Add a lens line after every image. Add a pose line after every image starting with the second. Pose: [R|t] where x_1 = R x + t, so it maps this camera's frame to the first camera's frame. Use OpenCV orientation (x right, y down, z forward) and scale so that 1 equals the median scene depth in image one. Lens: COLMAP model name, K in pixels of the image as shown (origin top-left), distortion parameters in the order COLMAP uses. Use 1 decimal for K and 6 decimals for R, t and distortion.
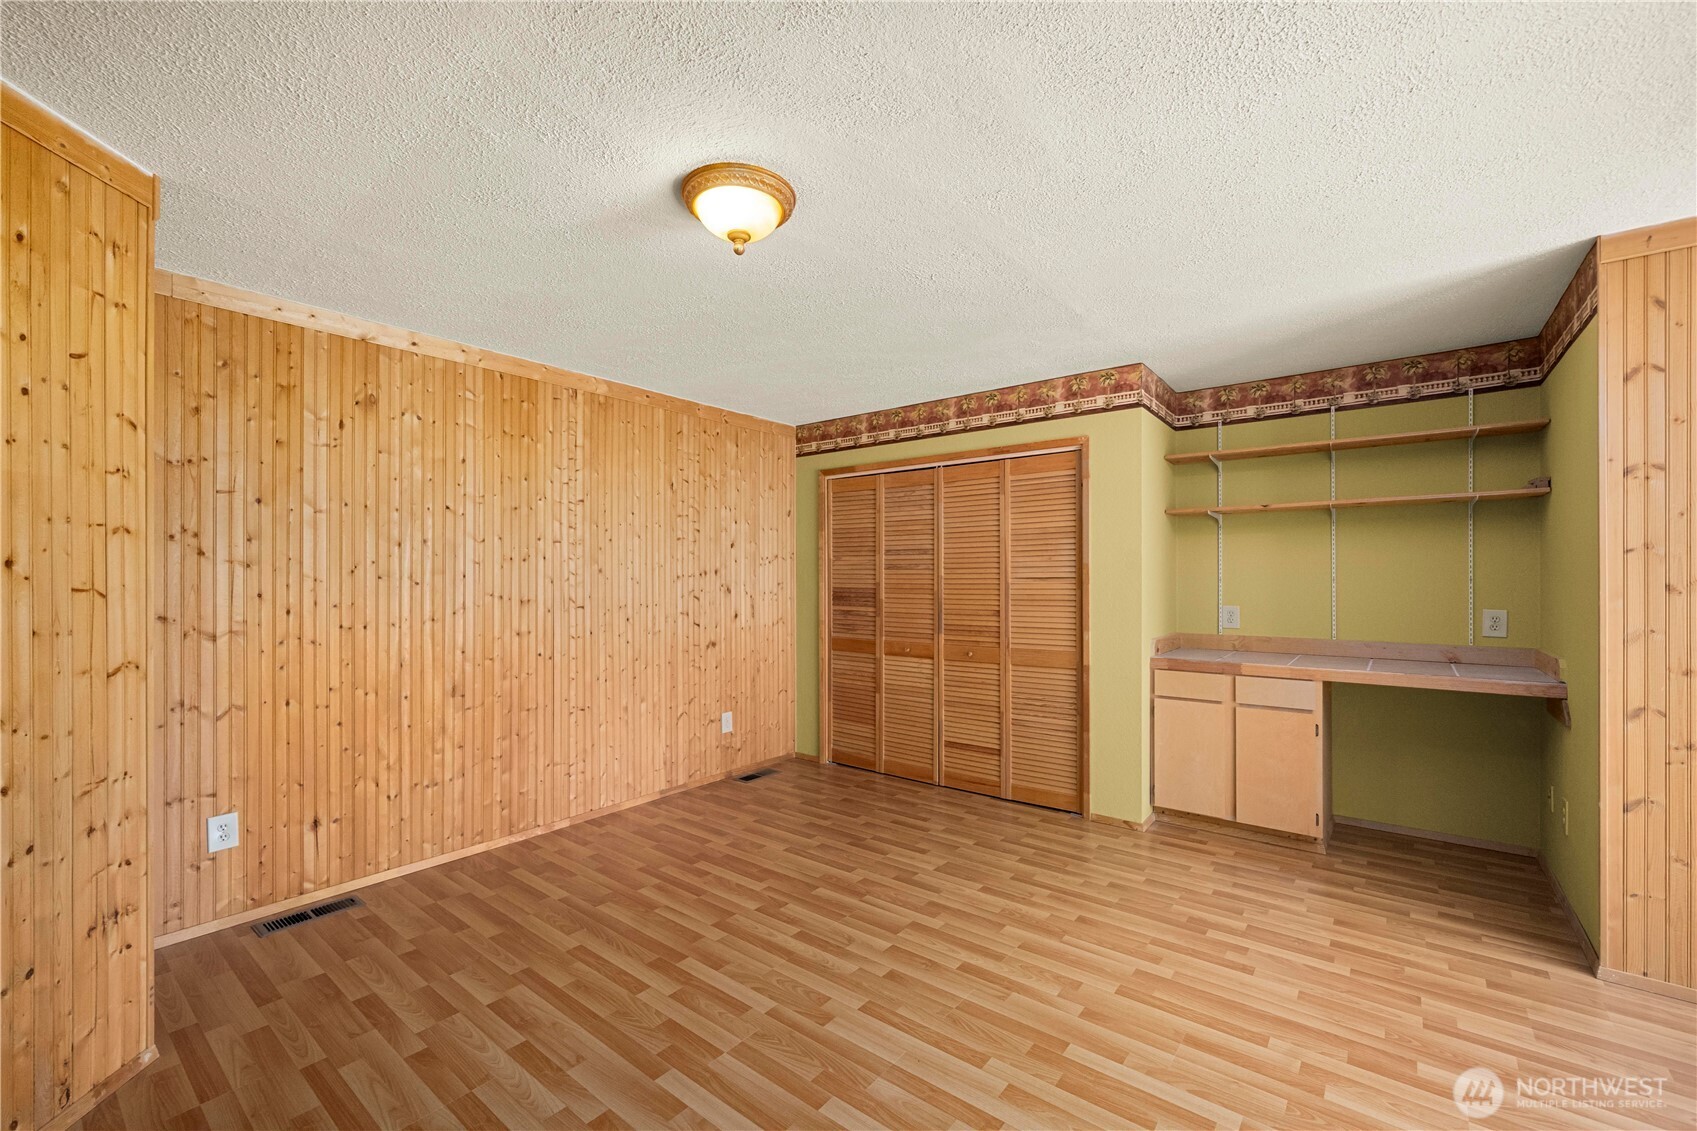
lens RADIAL K [[687.0, 0, 848.6], [0, 687.0, 576.6], [0, 0, 1]] dist [0.000301, 0.000127]
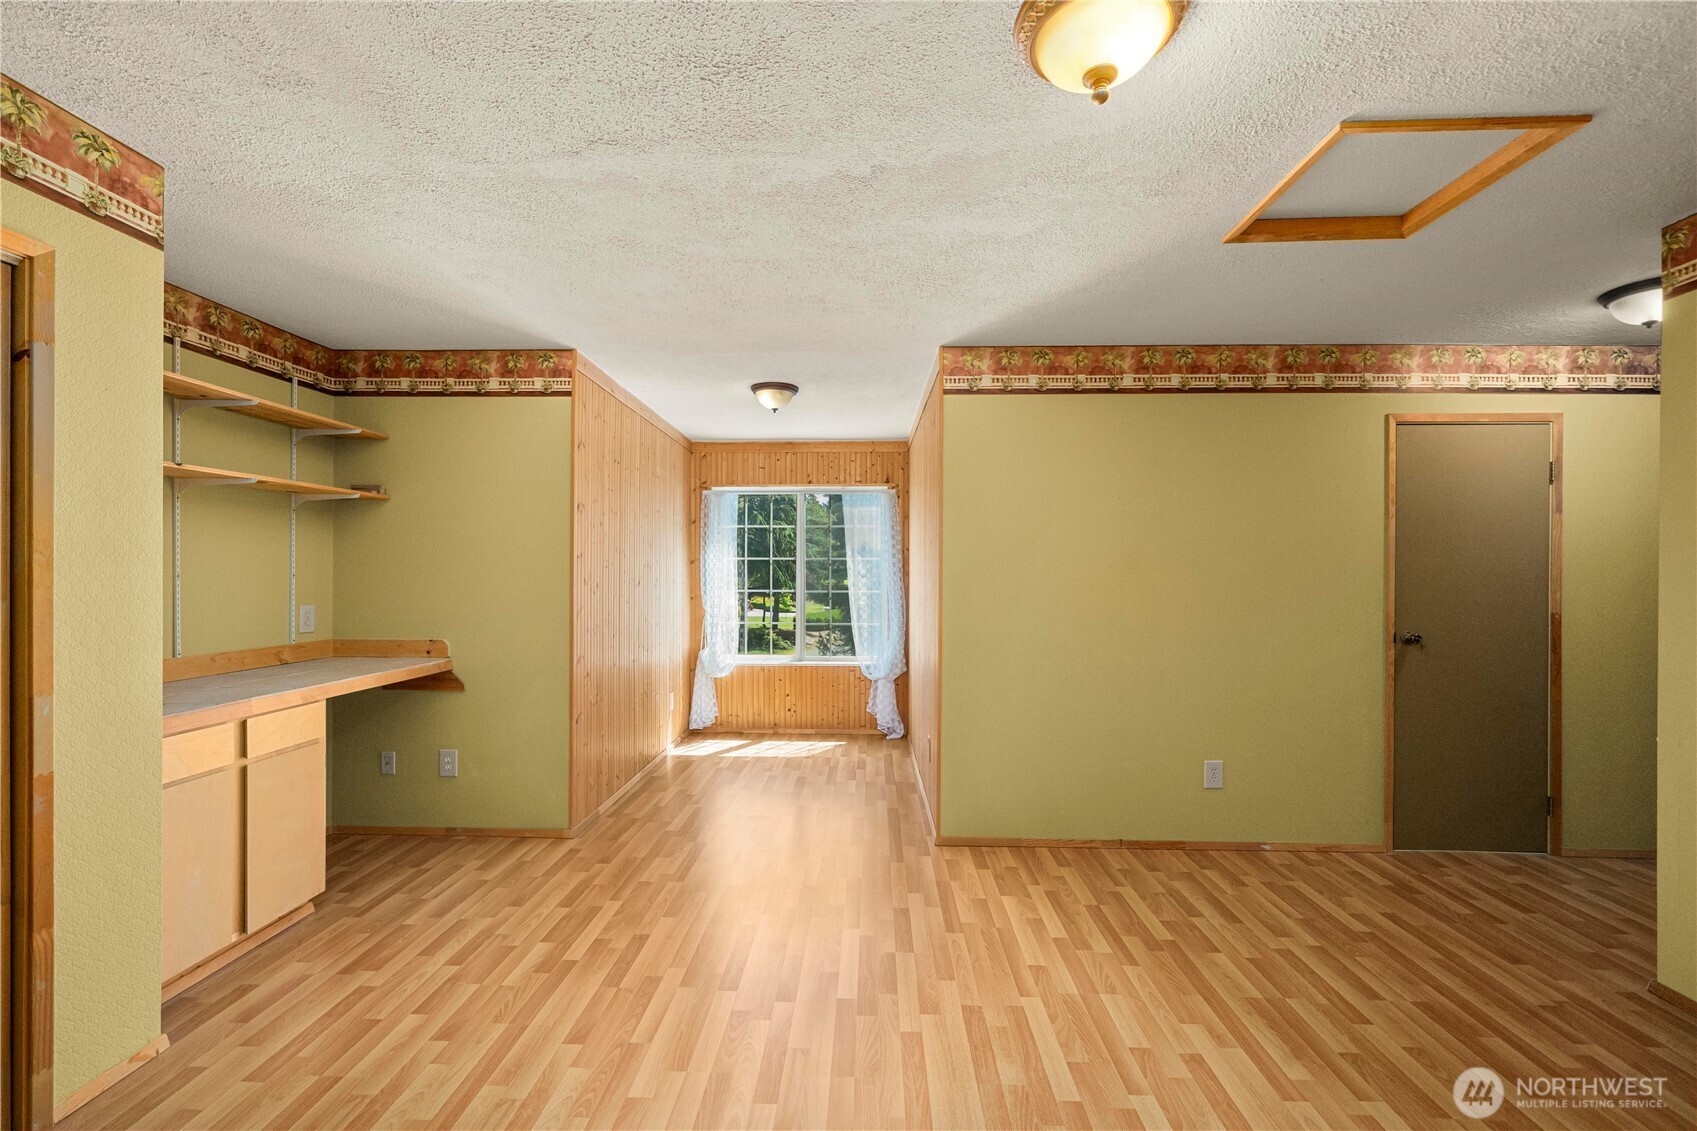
lens RADIAL K [[687.0, 0, 848.6], [0, 687.0, 576.6], [0, 0, 1]] dist [0.000301, 0.000127]
pose [[-0.580815, -0.003471, 0.814028, -0.406525], [-0.004279, 0.999990, 0.001211, 0.001575], [-0.814025, -0.002780, -0.580824, 1.136289]]
